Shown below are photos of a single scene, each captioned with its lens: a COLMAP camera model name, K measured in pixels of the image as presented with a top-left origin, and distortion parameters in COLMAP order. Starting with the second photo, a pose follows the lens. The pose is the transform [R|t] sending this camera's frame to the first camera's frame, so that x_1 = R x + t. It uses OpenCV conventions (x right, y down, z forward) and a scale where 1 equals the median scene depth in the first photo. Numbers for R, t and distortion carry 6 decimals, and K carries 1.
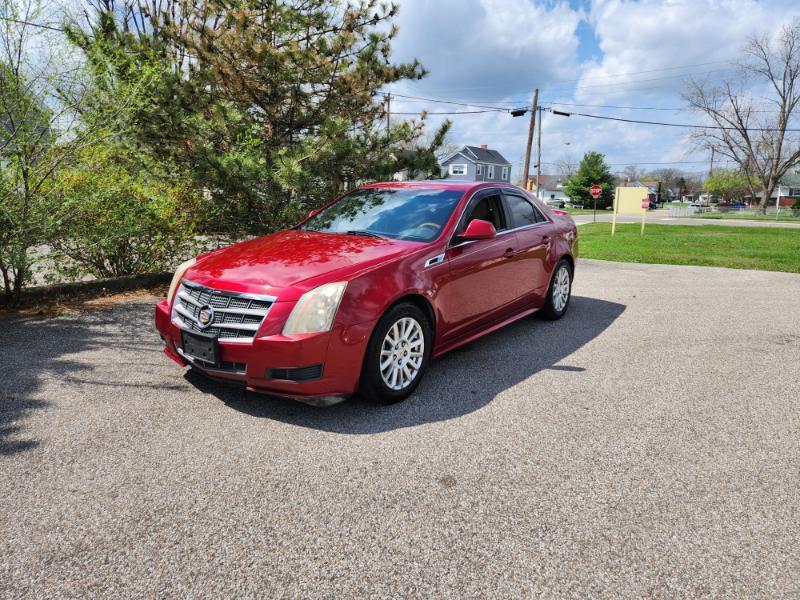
lens RADIAL K [[534.9, 0, 401.5], [0, 534.9, 297.6], [0, 0, 1]] dist [0.076396, -0.064910]
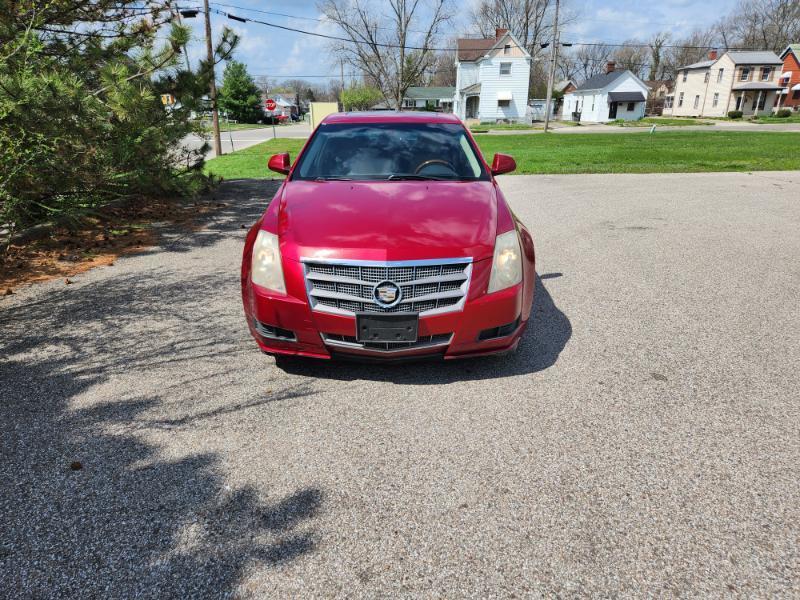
lens RADIAL K [[535.0, 0, 404.9], [0, 535.0, 309.9], [0, 0, 1]] dist [0.069032, -0.063817]
pose [[0.801680, -0.231935, 0.550922, -0.778361], [0.135274, 0.968138, 0.210735, -0.112372], [-0.582246, -0.094417, 0.807512, 0.265685]]
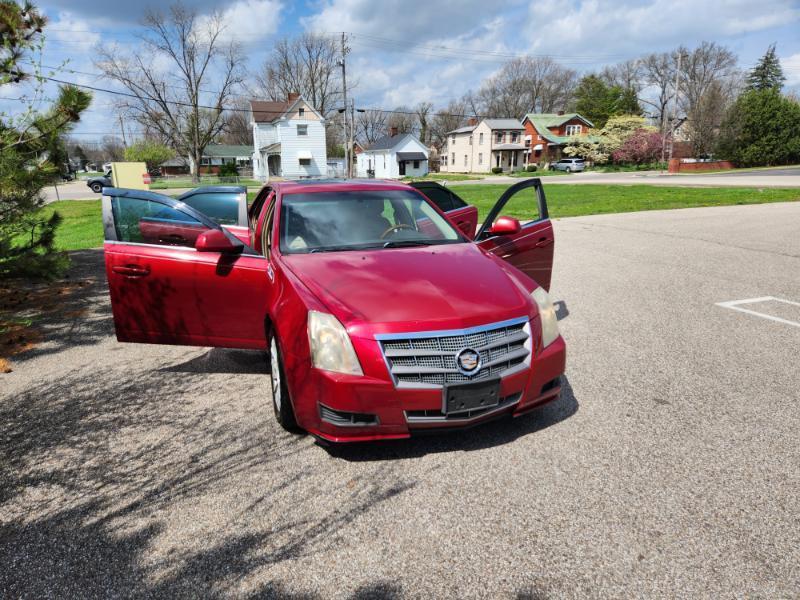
lens RADIAL K [[535.7, 0, 399.1], [0, 535.7, 299.6], [0, 0, 1]] dist [0.071112, -0.060466]
pose [[0.539845, -0.234370, 0.808478, -1.046290], [0.186664, 0.969876, 0.156517, -0.208277], [-0.820807, 0.066418, 0.567332, 0.557505]]
